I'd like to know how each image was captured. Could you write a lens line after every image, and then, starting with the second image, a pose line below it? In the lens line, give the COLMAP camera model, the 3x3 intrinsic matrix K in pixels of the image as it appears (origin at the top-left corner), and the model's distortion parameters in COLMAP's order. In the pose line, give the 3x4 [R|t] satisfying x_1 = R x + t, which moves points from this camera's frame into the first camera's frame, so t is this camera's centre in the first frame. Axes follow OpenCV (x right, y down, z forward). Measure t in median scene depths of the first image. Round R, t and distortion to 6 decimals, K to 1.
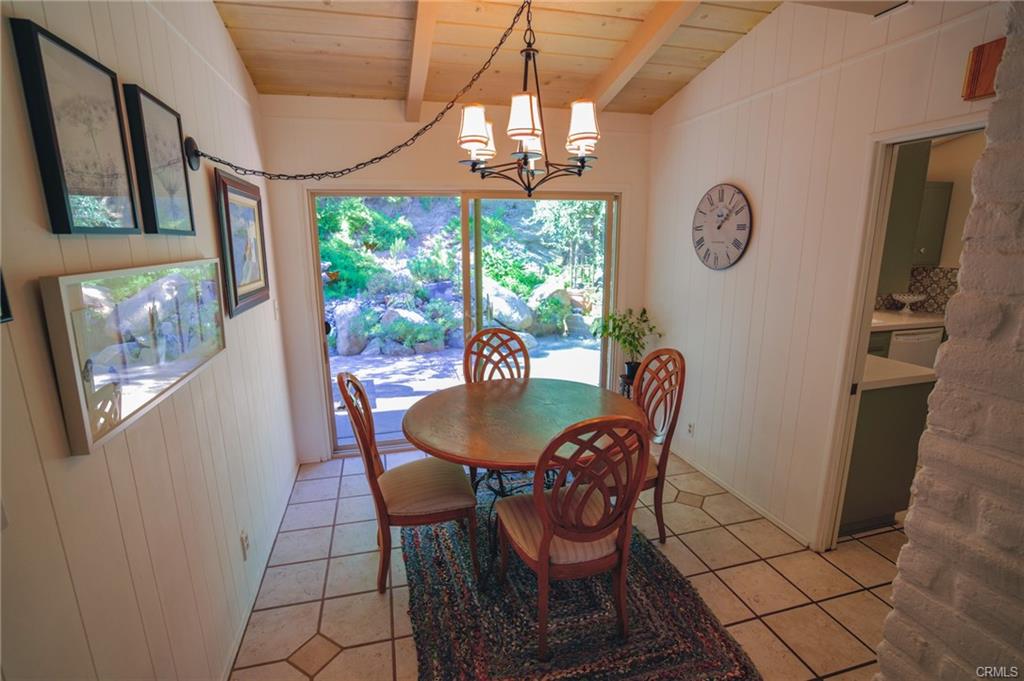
lens RADIAL K [[474.1, 0, 502.1], [0, 474.1, 343.7], [0, 0, 1]] dist [-0.049194, 0.016667]
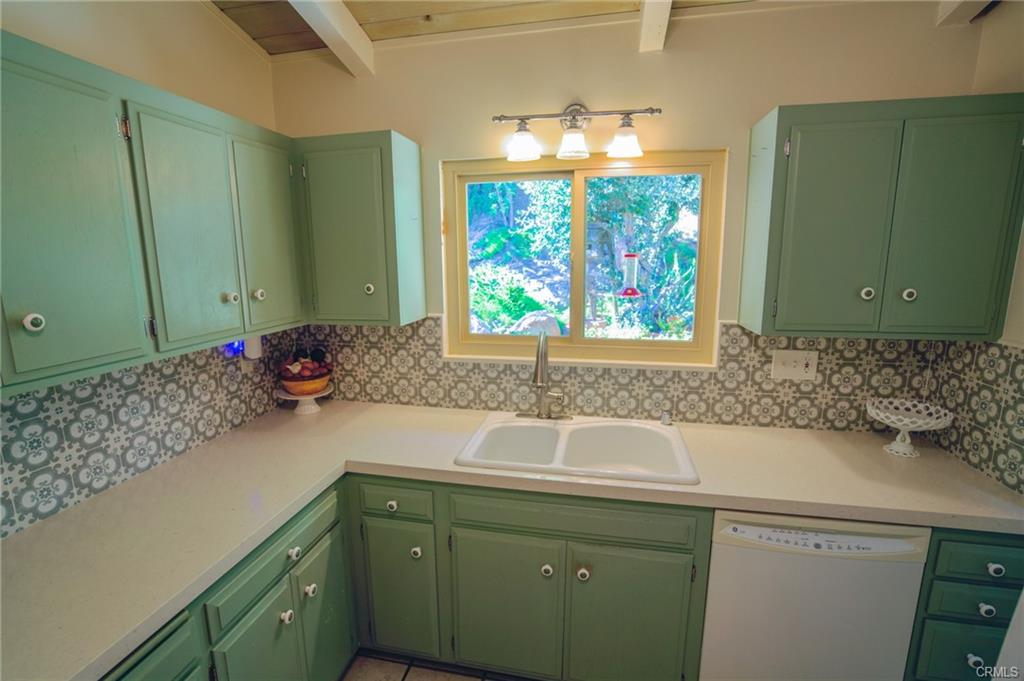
lens RADIAL K [[474.1, 0, 505.5], [0, 474.1, 342.3], [0, 0, 1]] dist [-0.049194, 0.016667]
pose [[0.897894, 0.081642, -0.432576, 0.760214], [-0.098102, 0.995050, -0.015829, -0.124272], [0.429142, 0.056649, 0.901459, 0.522429]]
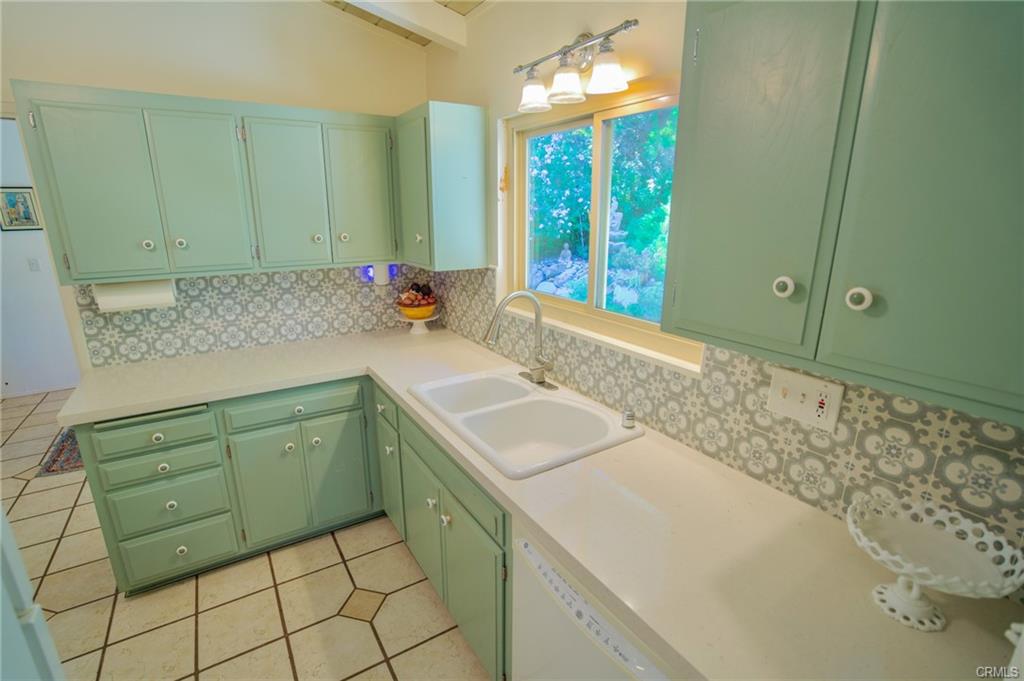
lens RADIAL K [[474.1, 0, 508.7], [0, 474.1, 343.1], [0, 0, 1]] dist [-0.049194, 0.016667]
pose [[0.310224, 0.266657, -0.912499, 1.001173], [-0.218246, 0.954196, 0.204645, -0.185635], [0.925273, 0.135664, 0.354211, 0.777668]]
